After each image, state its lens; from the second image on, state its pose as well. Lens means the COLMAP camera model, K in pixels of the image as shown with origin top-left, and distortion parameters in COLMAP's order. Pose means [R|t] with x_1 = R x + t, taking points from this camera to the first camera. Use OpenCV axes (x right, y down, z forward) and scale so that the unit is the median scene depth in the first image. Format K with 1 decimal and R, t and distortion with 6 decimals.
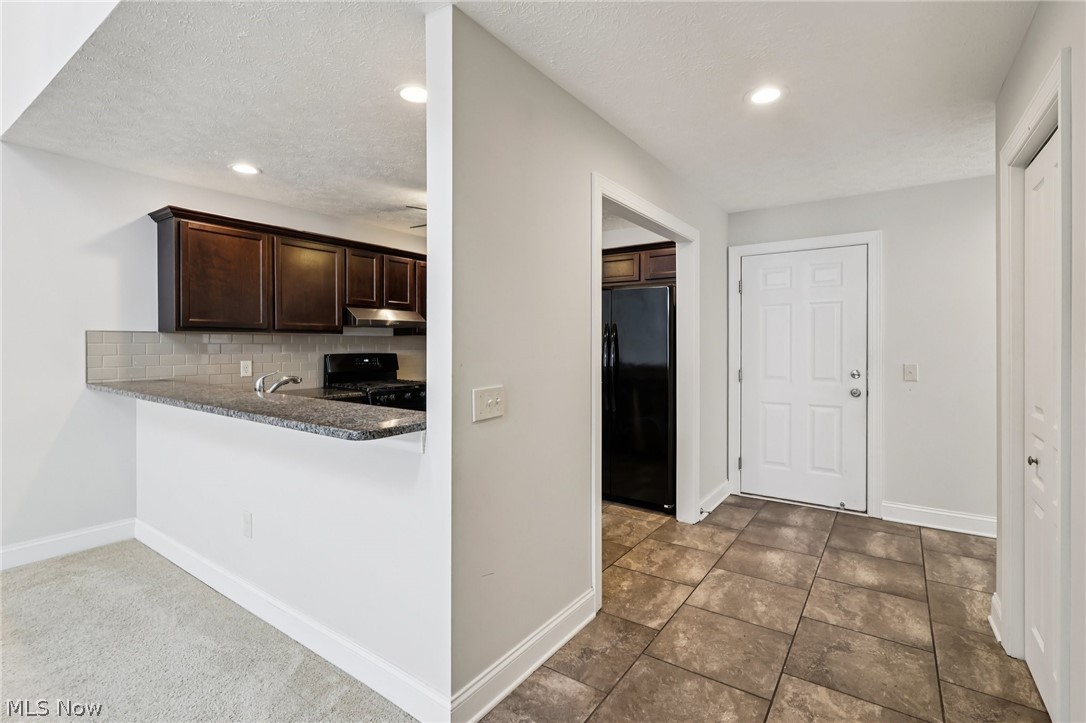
lens RADIAL K [[507.3, 0, 539.4], [0, 507.3, 344.3], [0, 0, 1]] dist [-0.004377, -0.000057]
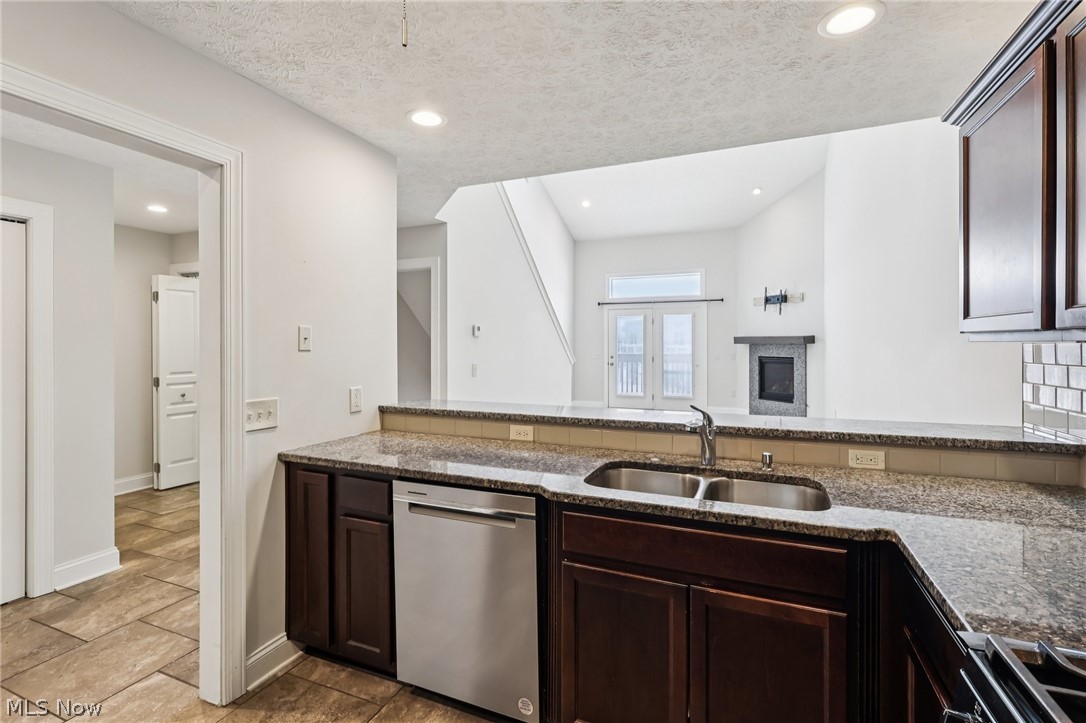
lens RADIAL K [[507.3, 0, 539.4], [0, 507.3, 344.3], [0, 0, 1]] dist [-0.004377, -0.000057]
pose [[-0.974958, 0.003572, -0.222361, -0.180237], [0.004506, 0.999983, -0.003695, -0.011999], [0.222344, -0.004604, -0.974957, 1.586722]]
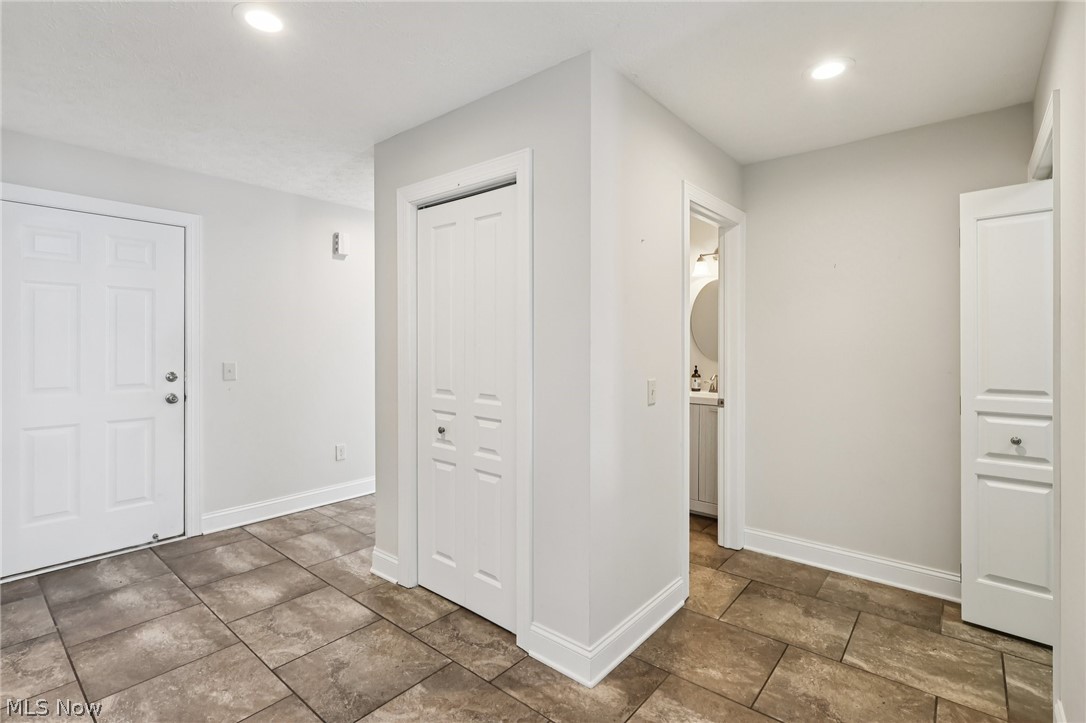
lens RADIAL K [[507.3, 0, 539.4], [0, 507.3, 344.3], [0, 0, 1]] dist [-0.004377, -0.000057]
pose [[0.076674, 0.000648, 0.997056, -0.223999], [-0.005992, 0.999982, -0.000189, 0.000913], [-0.997038, -0.005960, 0.076677, 0.409260]]
